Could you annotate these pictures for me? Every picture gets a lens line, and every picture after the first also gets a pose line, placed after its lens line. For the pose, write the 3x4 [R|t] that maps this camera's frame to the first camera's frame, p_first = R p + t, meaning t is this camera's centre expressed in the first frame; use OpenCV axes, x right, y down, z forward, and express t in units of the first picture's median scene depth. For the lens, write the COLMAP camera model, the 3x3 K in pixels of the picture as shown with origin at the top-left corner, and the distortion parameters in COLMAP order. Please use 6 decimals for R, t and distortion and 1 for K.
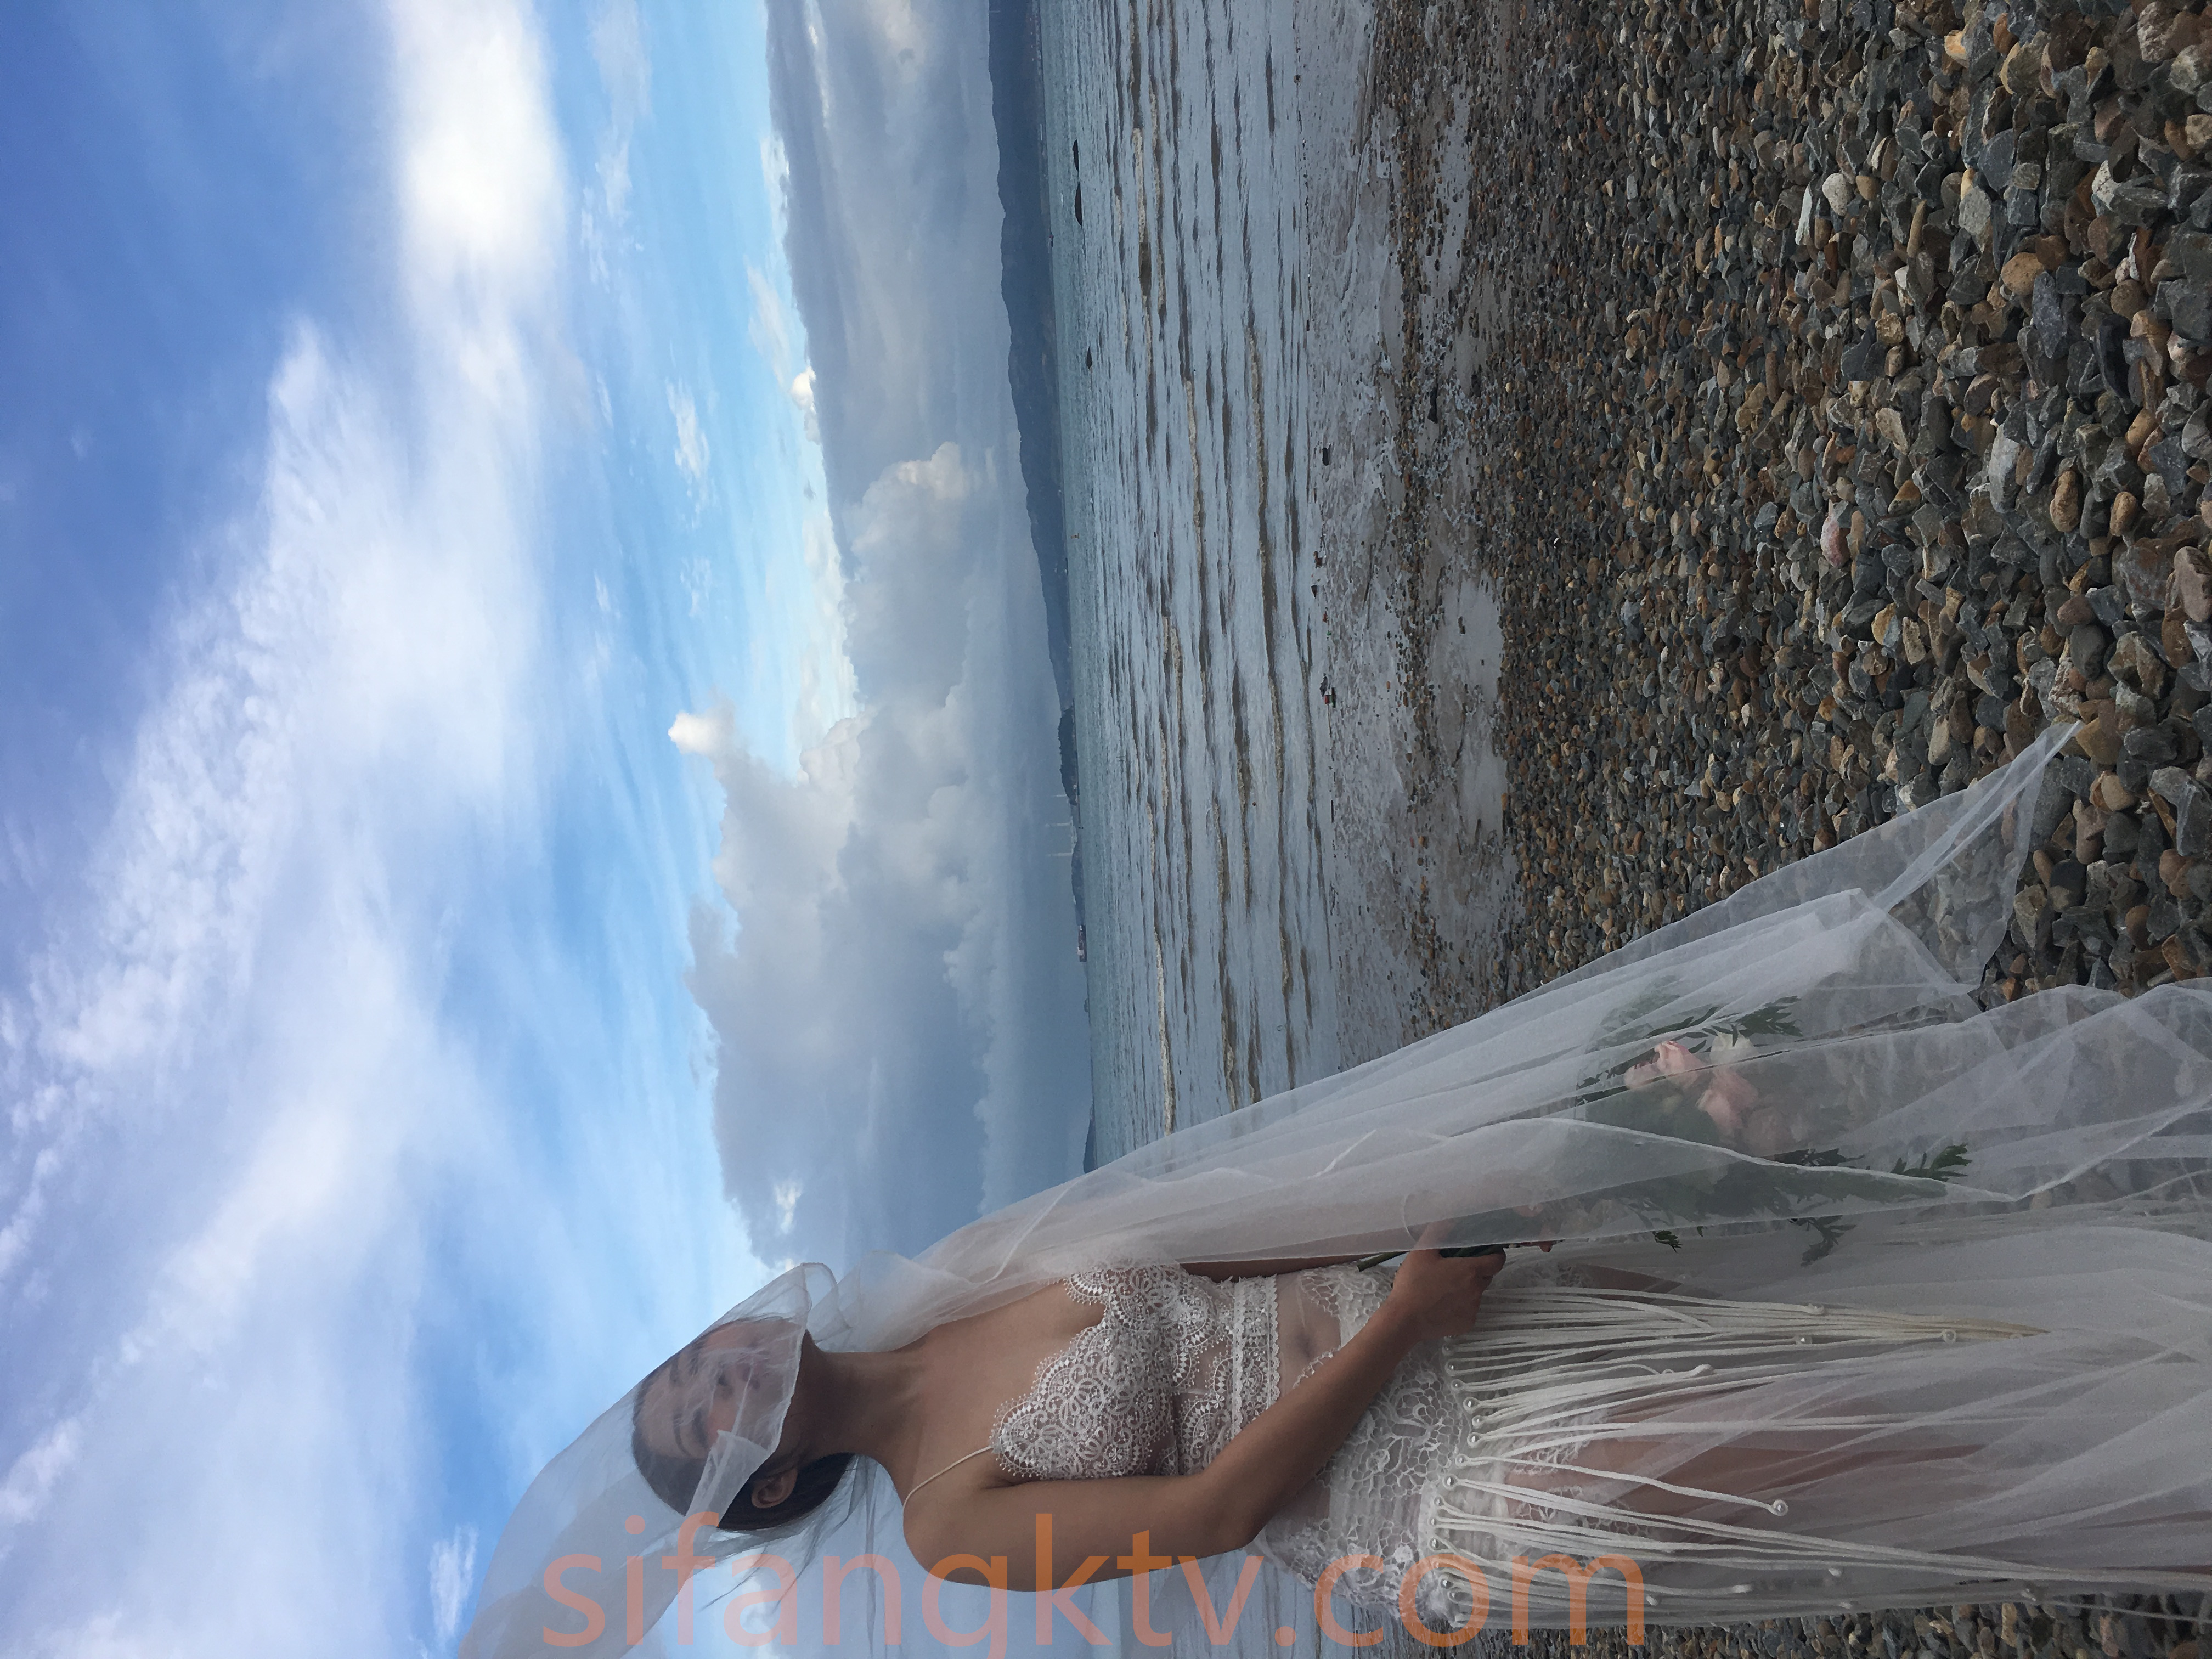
lens RADIAL K [[1874.8, 0, 1108.8], [0, 1874.8, 824.2], [0, 0, 1]] dist [0.075134, -0.119090]
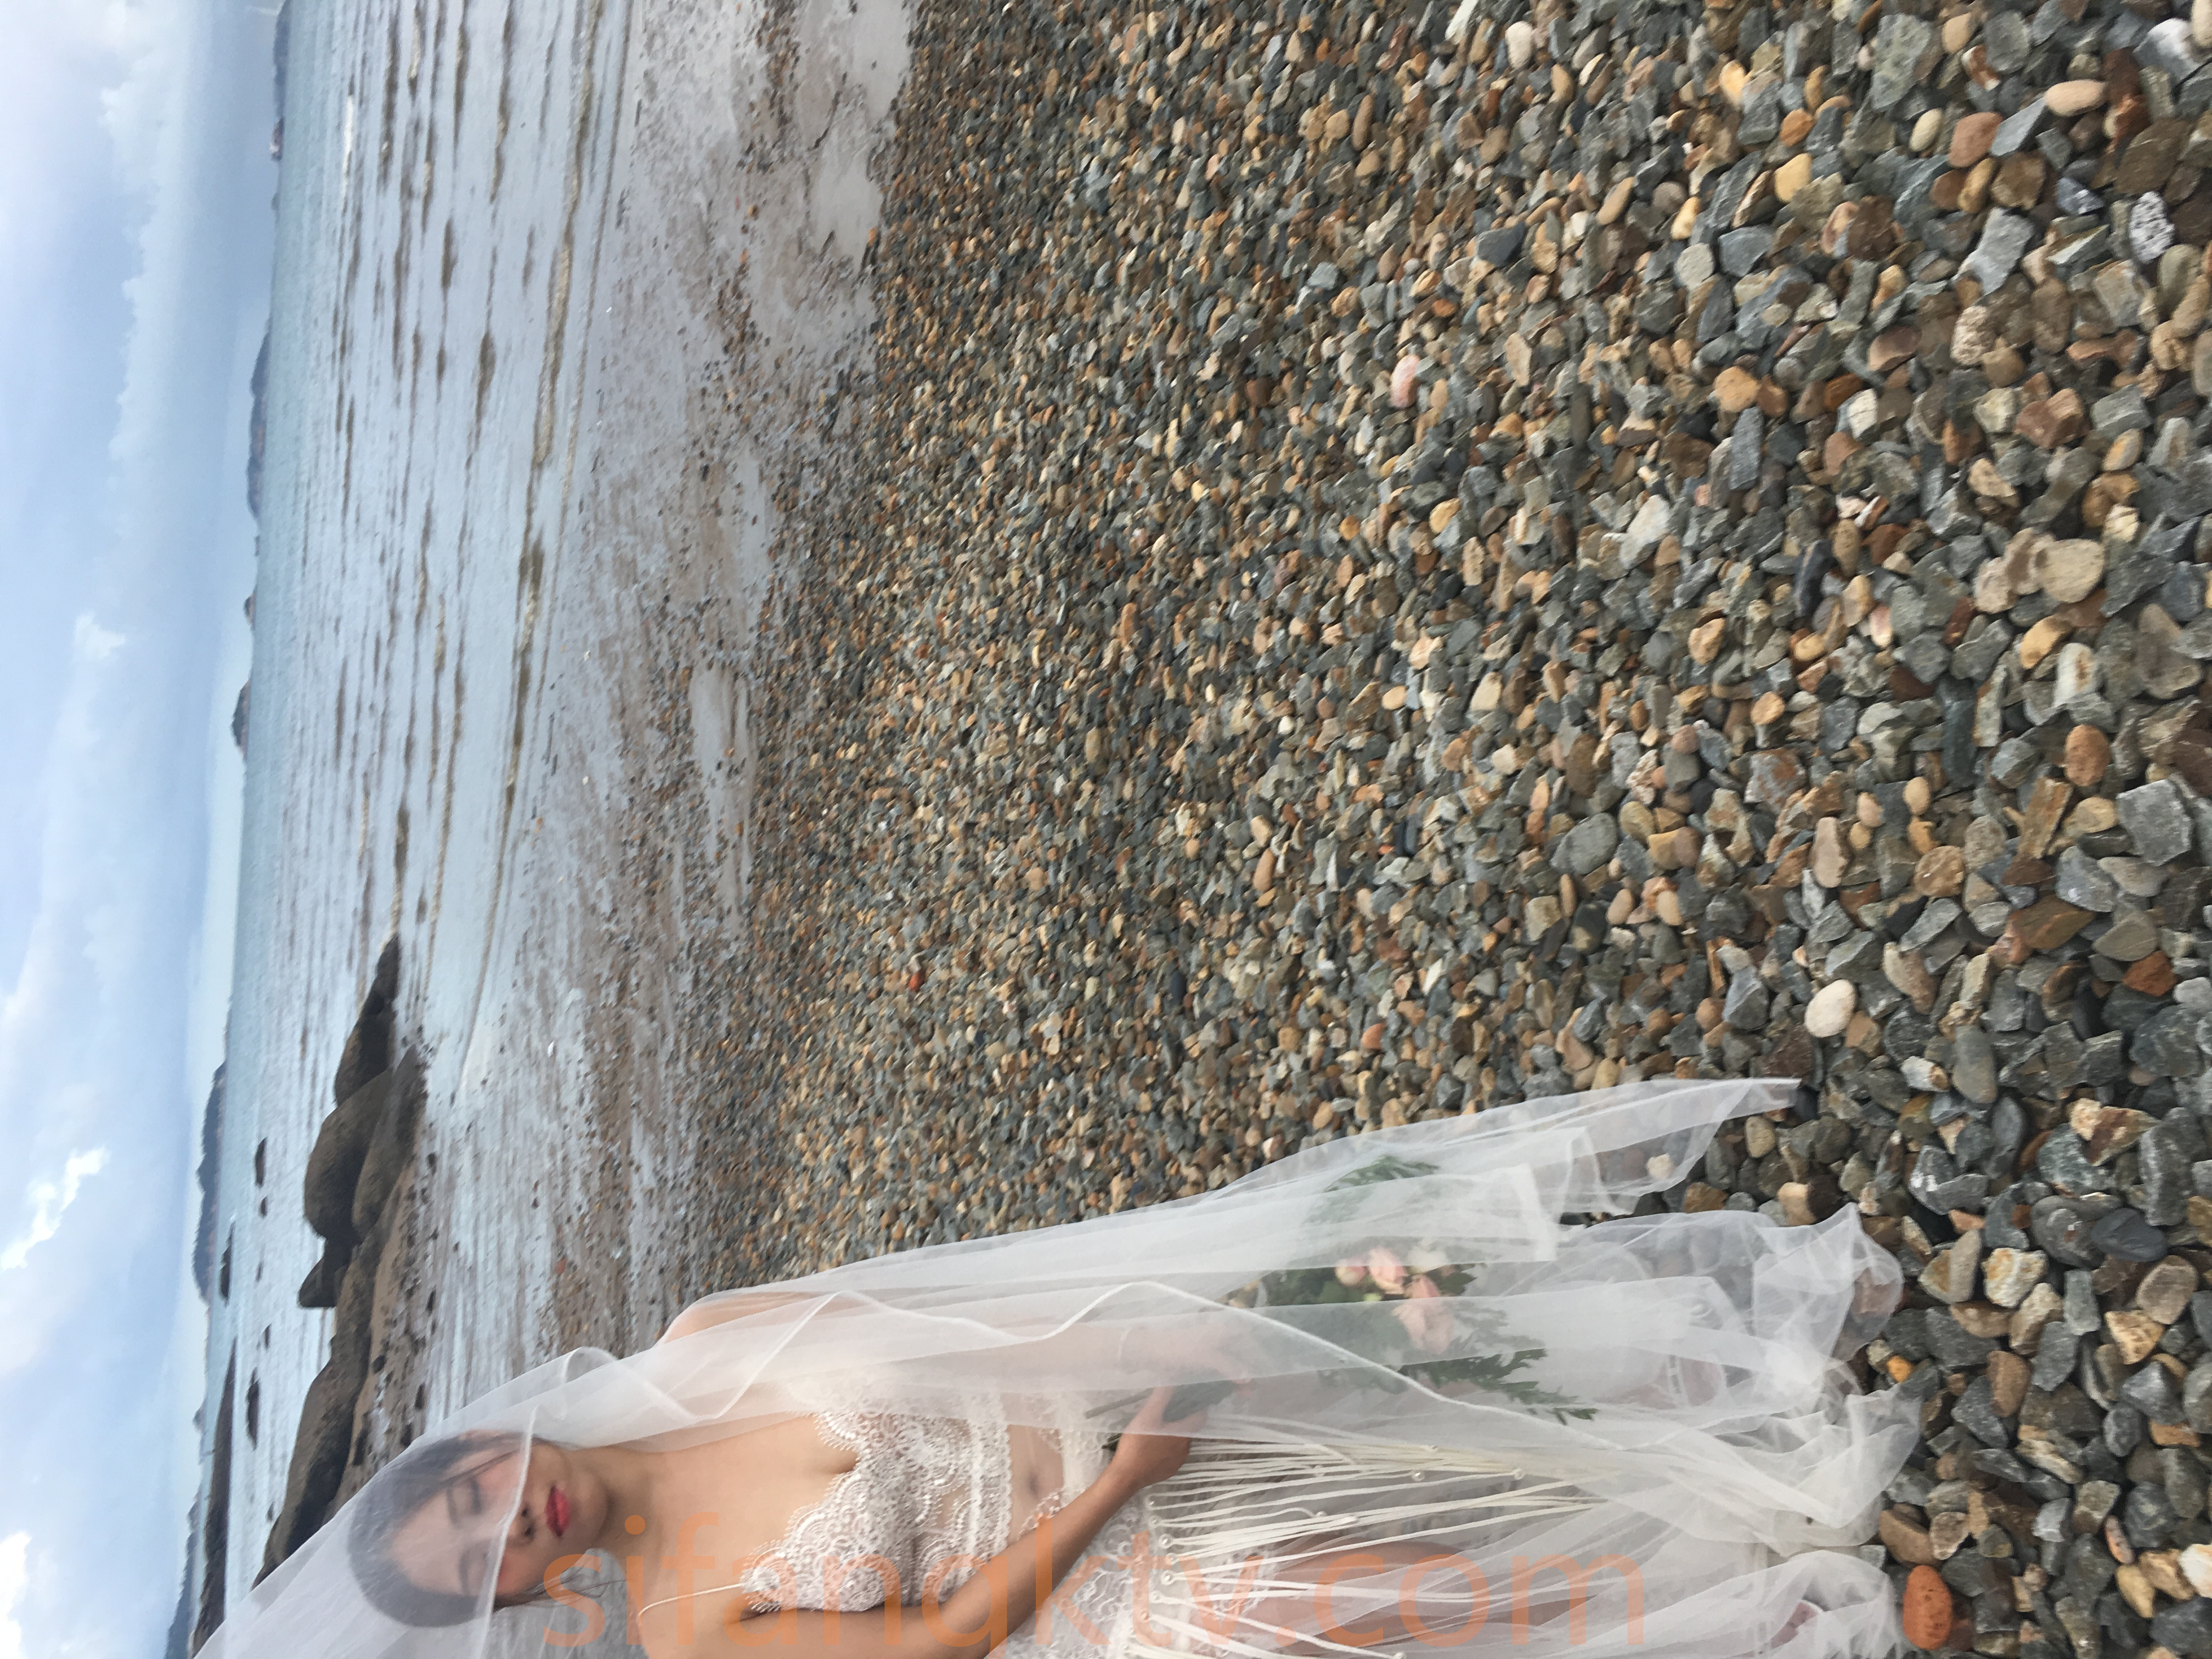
lens RADIAL K [[1927.8, 0, 1056.1], [0, 1927.8, 803.1], [0, 0, 1]] dist [0.057818, -0.065815]
pose [[0.915093, 0.102545, 0.389987, -0.118322], [-0.232958, 0.923847, 0.303707, -0.143161], [-0.329145, -0.368771, 0.869294, 0.043463]]
